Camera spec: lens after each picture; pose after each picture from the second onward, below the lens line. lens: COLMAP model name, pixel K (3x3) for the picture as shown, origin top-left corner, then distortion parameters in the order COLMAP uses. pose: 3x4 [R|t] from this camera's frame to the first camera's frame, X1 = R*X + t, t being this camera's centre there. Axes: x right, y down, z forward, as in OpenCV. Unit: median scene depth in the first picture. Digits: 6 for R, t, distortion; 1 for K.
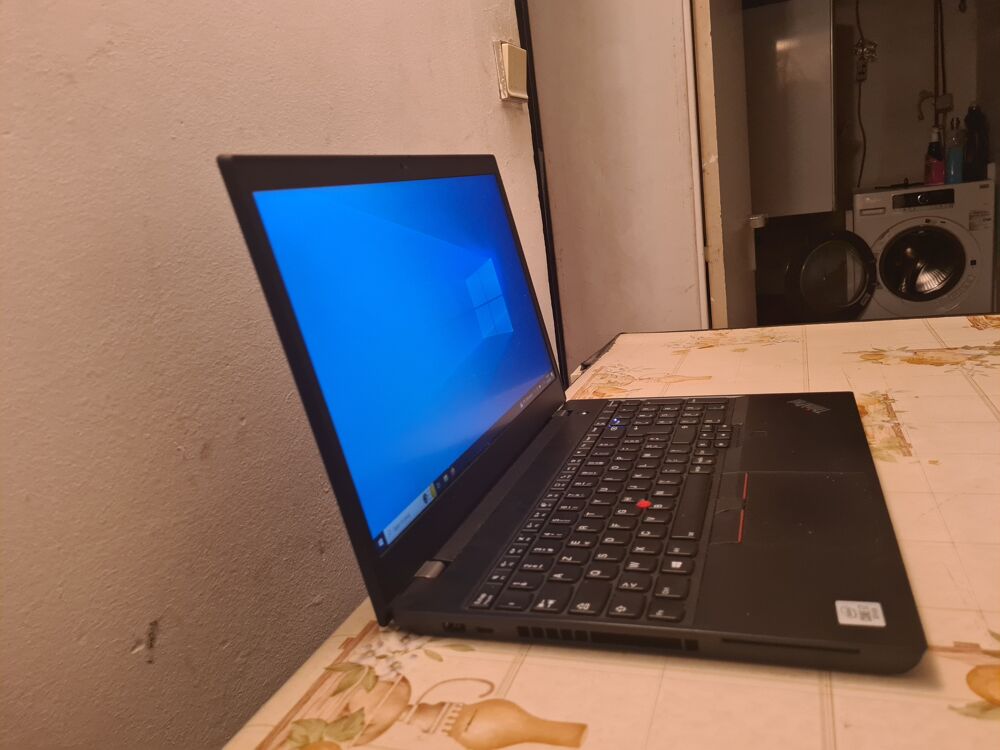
lens RADIAL K [[744.1, 0, 501.5], [0, 744.1, 397.9], [0, 0, 1]] dist [0.046155, -0.051759]
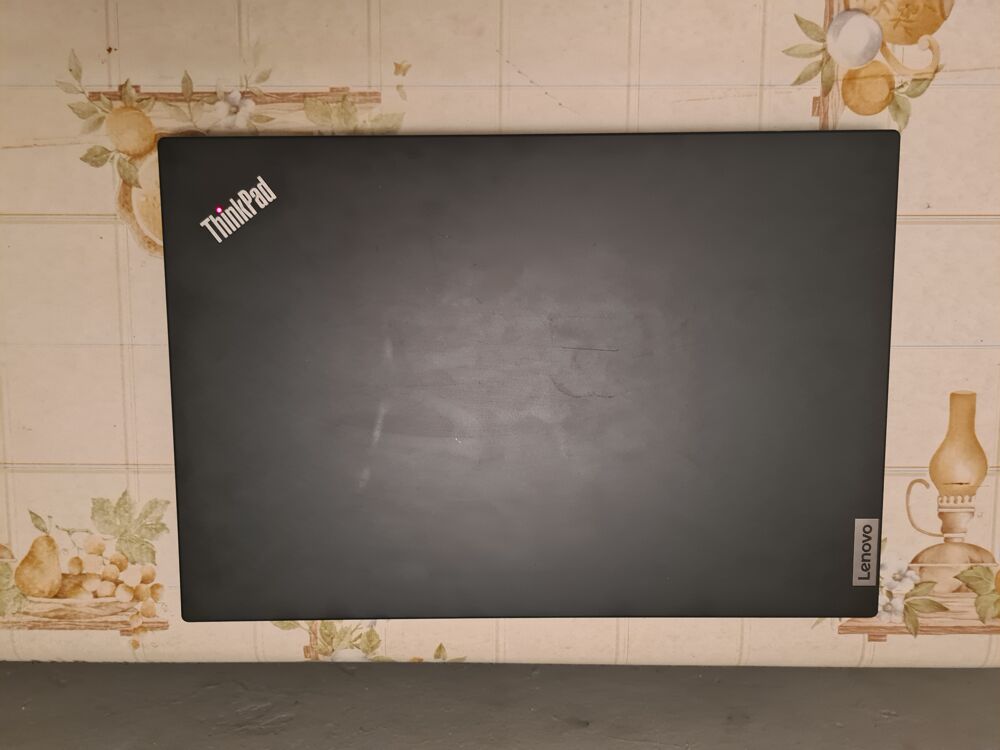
lens RADIAL K [[744.1, 0, 501.5], [0, 744.1, 397.9], [0, 0, 1]] dist [0.046155, -0.051759]
pose [[-0.344534, -0.938167, 0.033745, 0.295948], [0.297597, -0.075057, 0.951736, -0.930216], [-0.890355, 0.337948, 0.305056, 1.160530]]
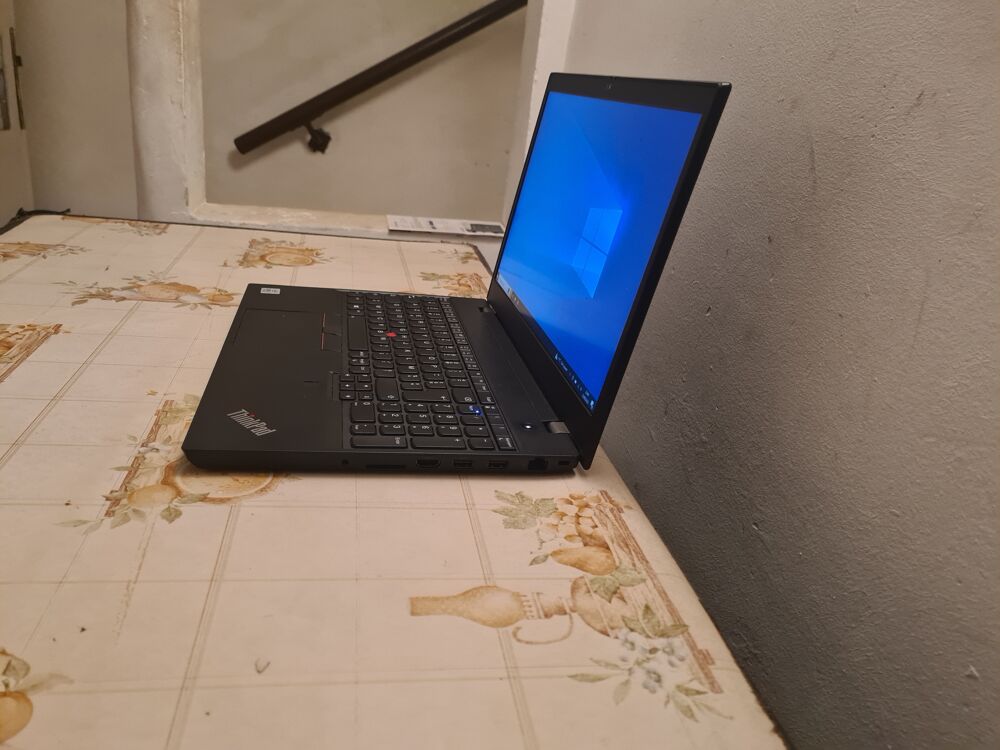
lens RADIAL K [[744.1, 0, 501.5], [0, 744.1, 397.9], [0, 0, 1]] dist [0.046155, -0.051759]
pose [[-0.859397, 0.231291, -0.456005, 0.934653], [-0.136671, 0.755479, 0.640760, -0.963066], [0.492704, 0.612990, -0.617646, 2.793362]]
